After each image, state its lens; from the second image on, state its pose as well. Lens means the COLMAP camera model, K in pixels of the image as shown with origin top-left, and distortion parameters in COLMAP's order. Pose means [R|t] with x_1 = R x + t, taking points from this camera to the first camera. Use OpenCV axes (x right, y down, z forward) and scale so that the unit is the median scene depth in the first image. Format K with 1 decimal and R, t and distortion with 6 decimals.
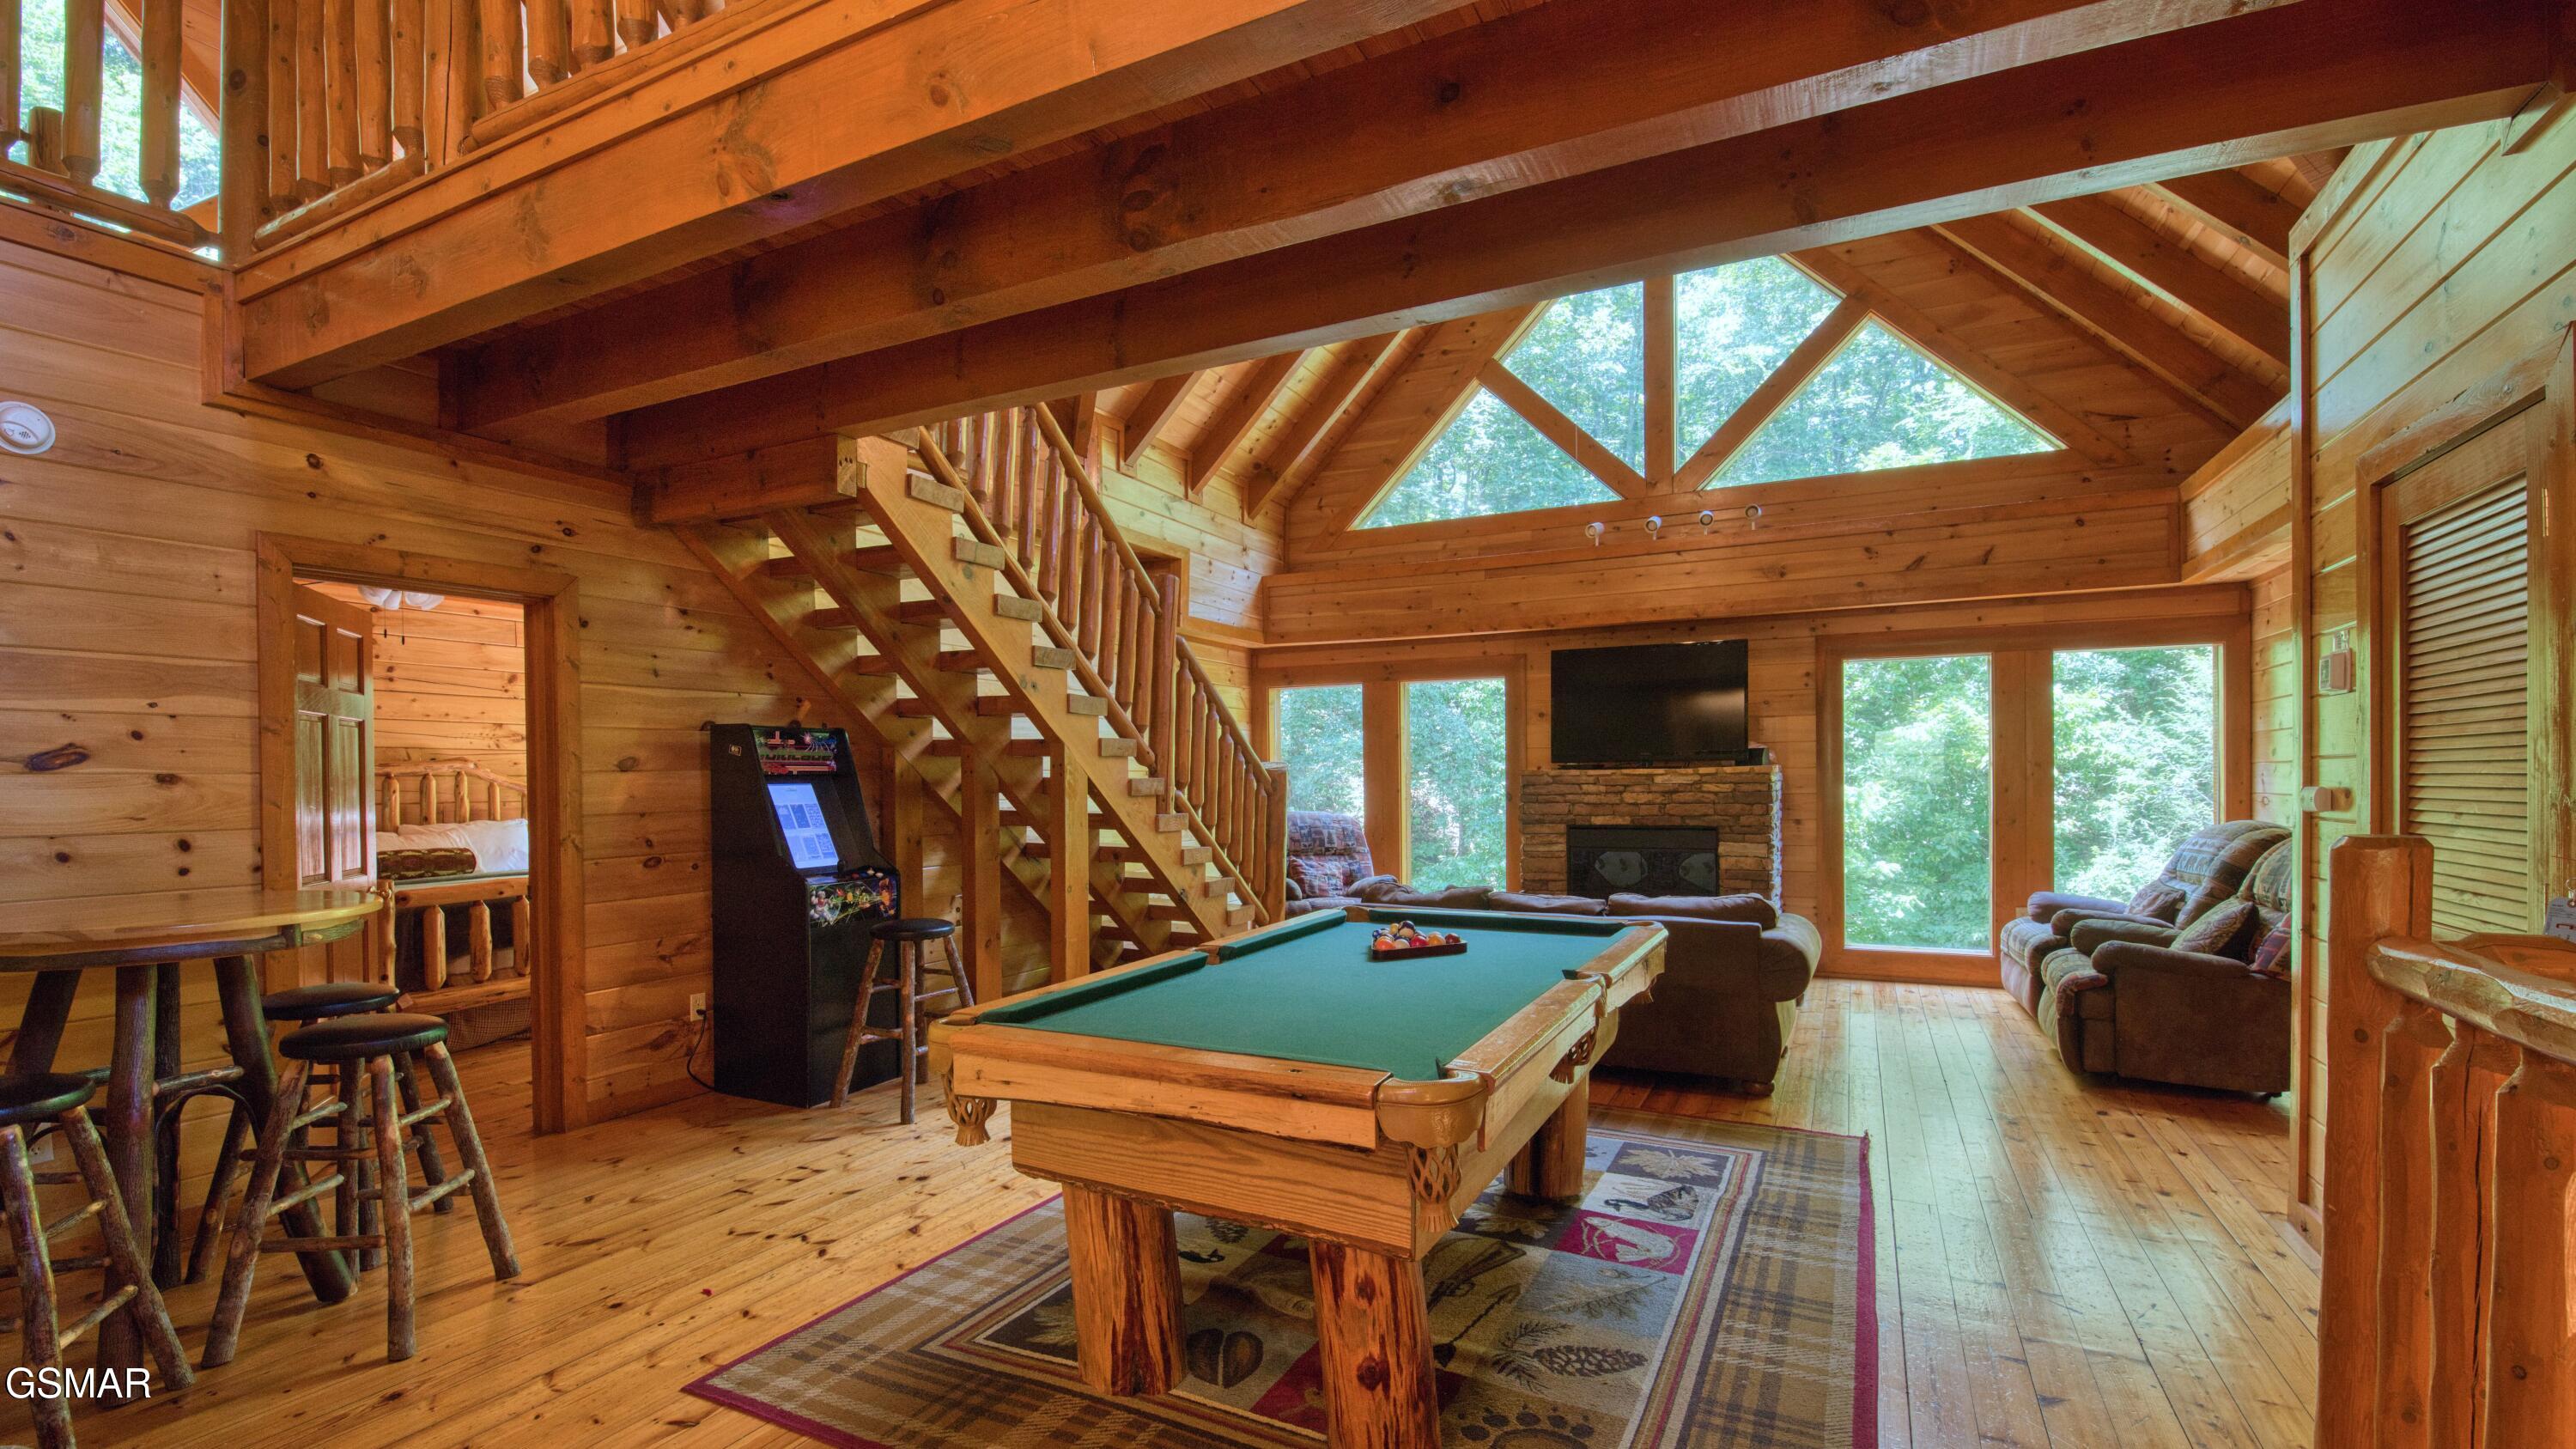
lens RADIAL K [[1115.7, 0, 1305.2], [0, 1115.7, 782.6], [0, 0, 1]] dist [-0.001688, -0.000016]
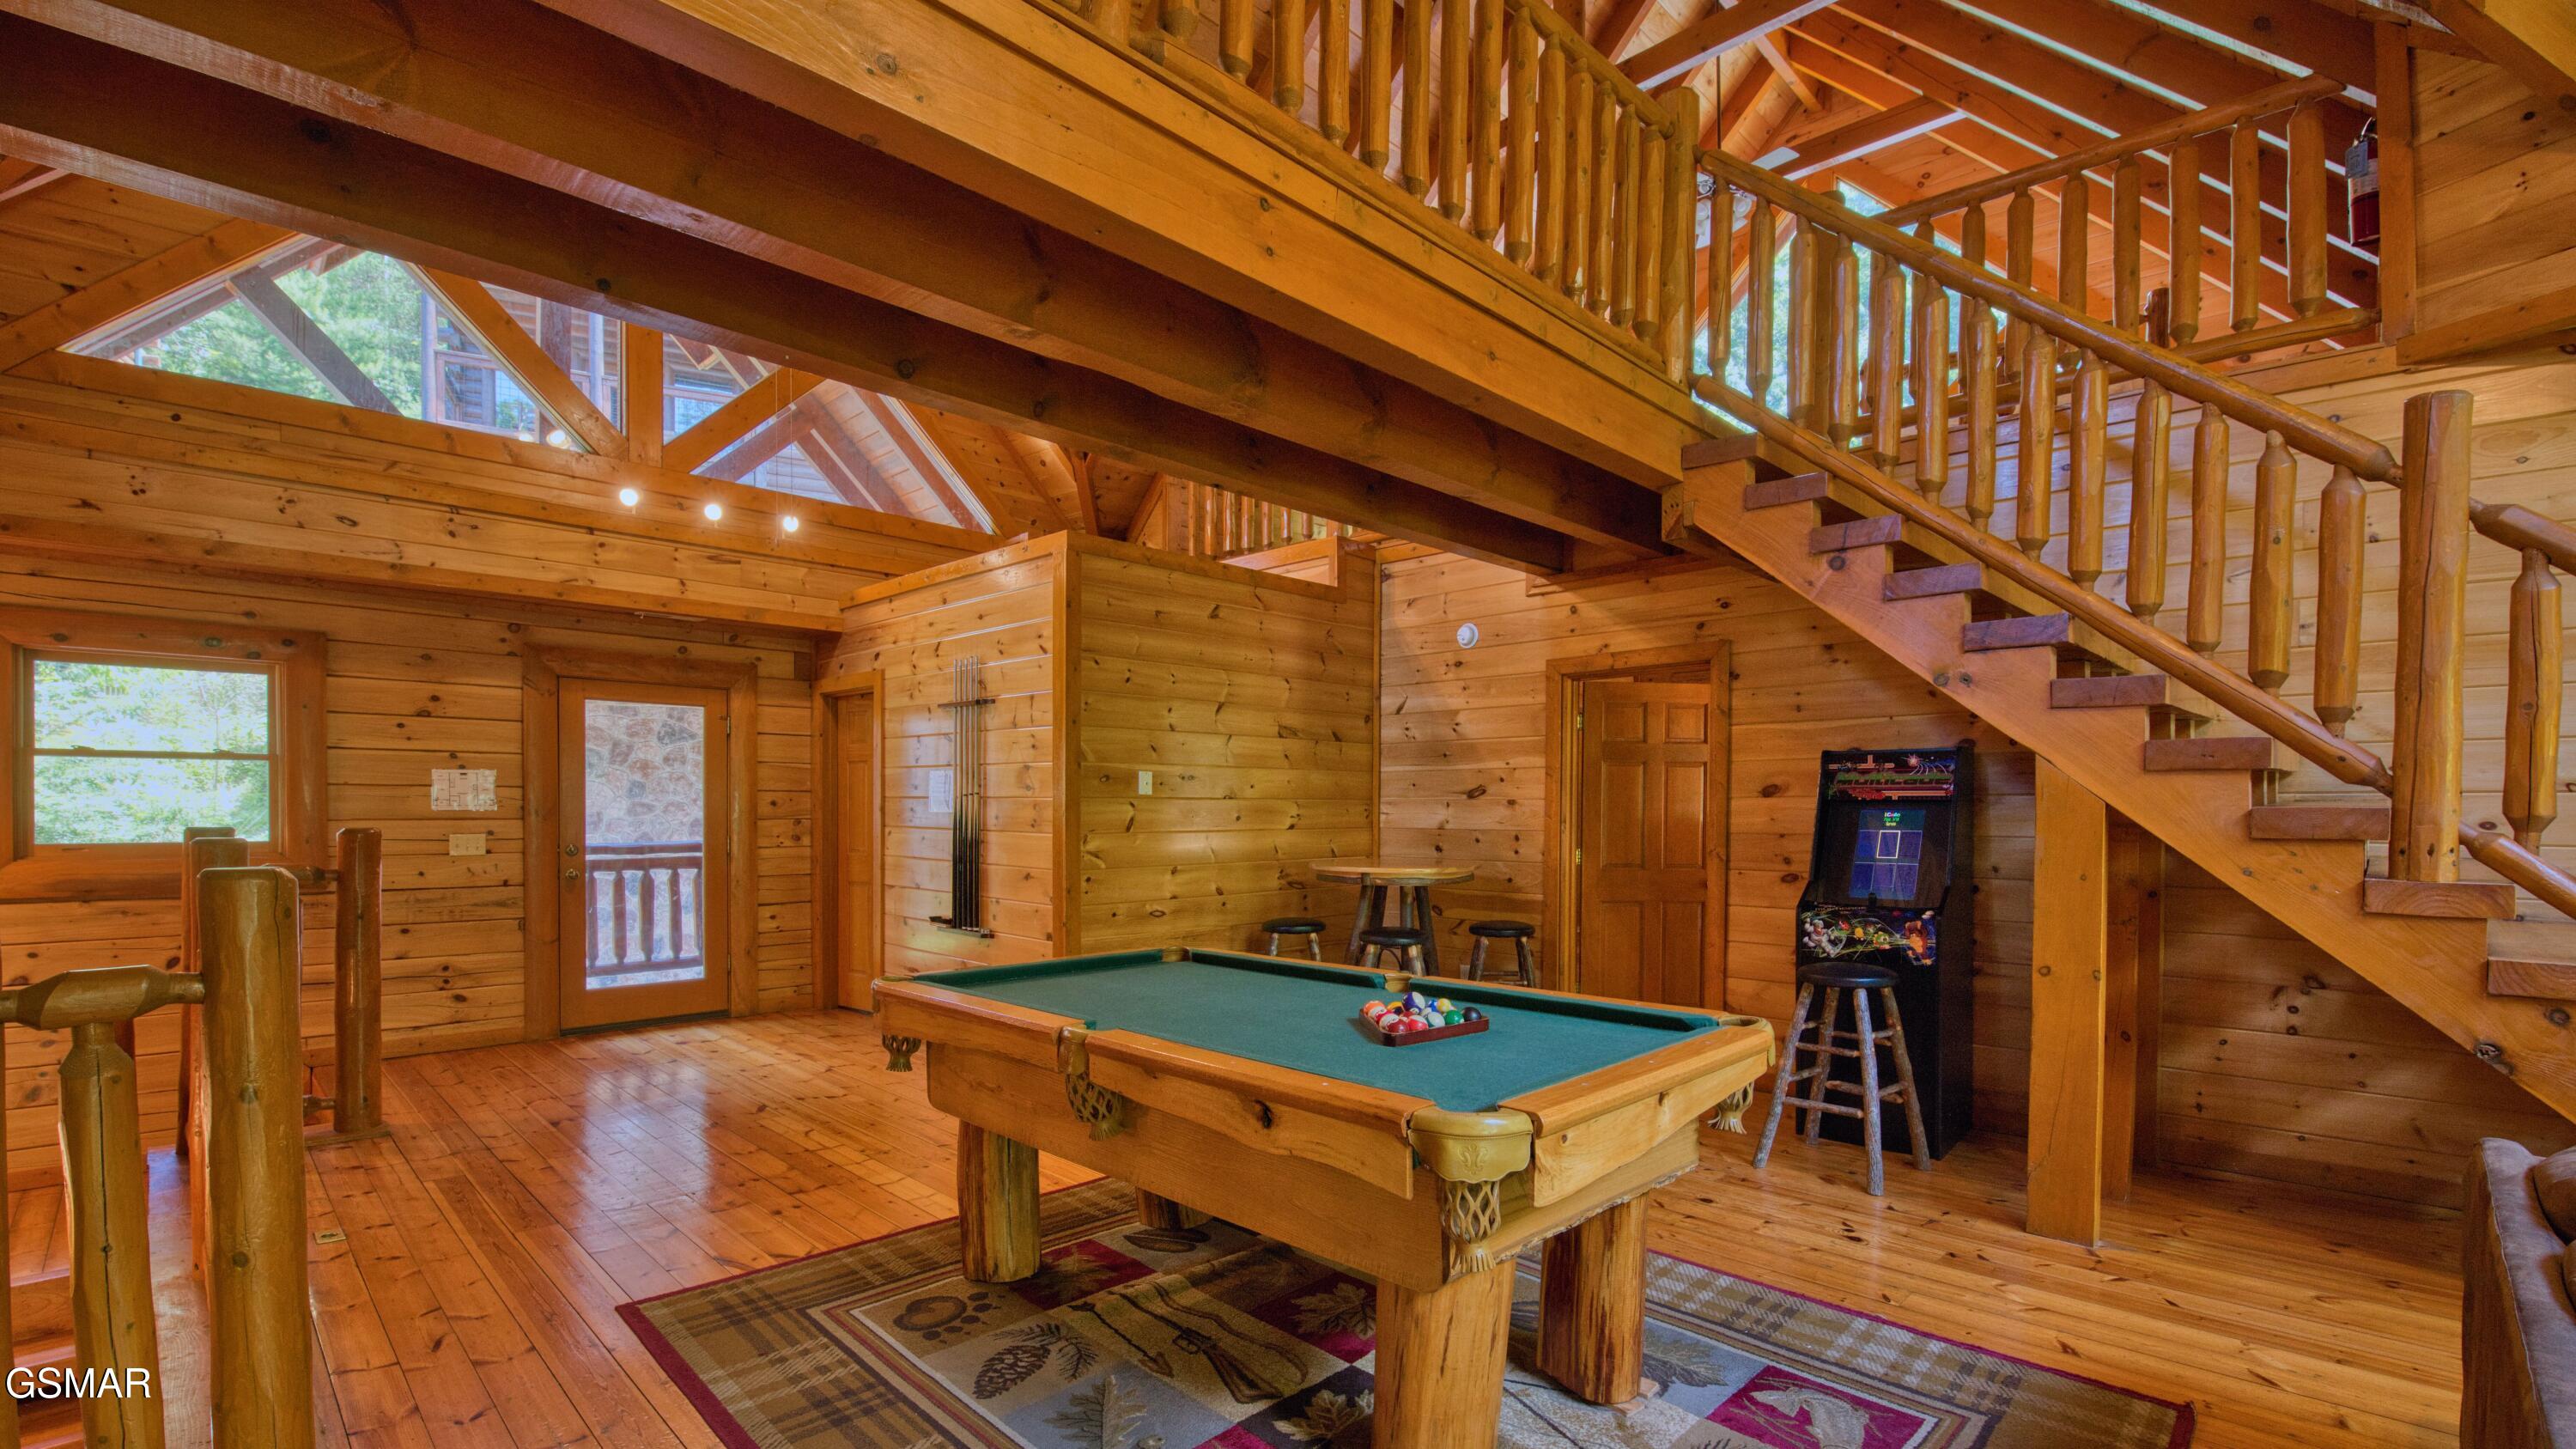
lens RADIAL K [[1115.7, 0, 1280.8], [0, 1115.7, 814.2], [0, 0, 1]] dist [-0.001688, -0.000016]
pose [[-0.320428, 0.012465, -0.947191, 1.137716], [-0.007291, 0.999851, 0.015625, -0.011686], [0.947245, 0.011913, -0.320290, 1.553730]]
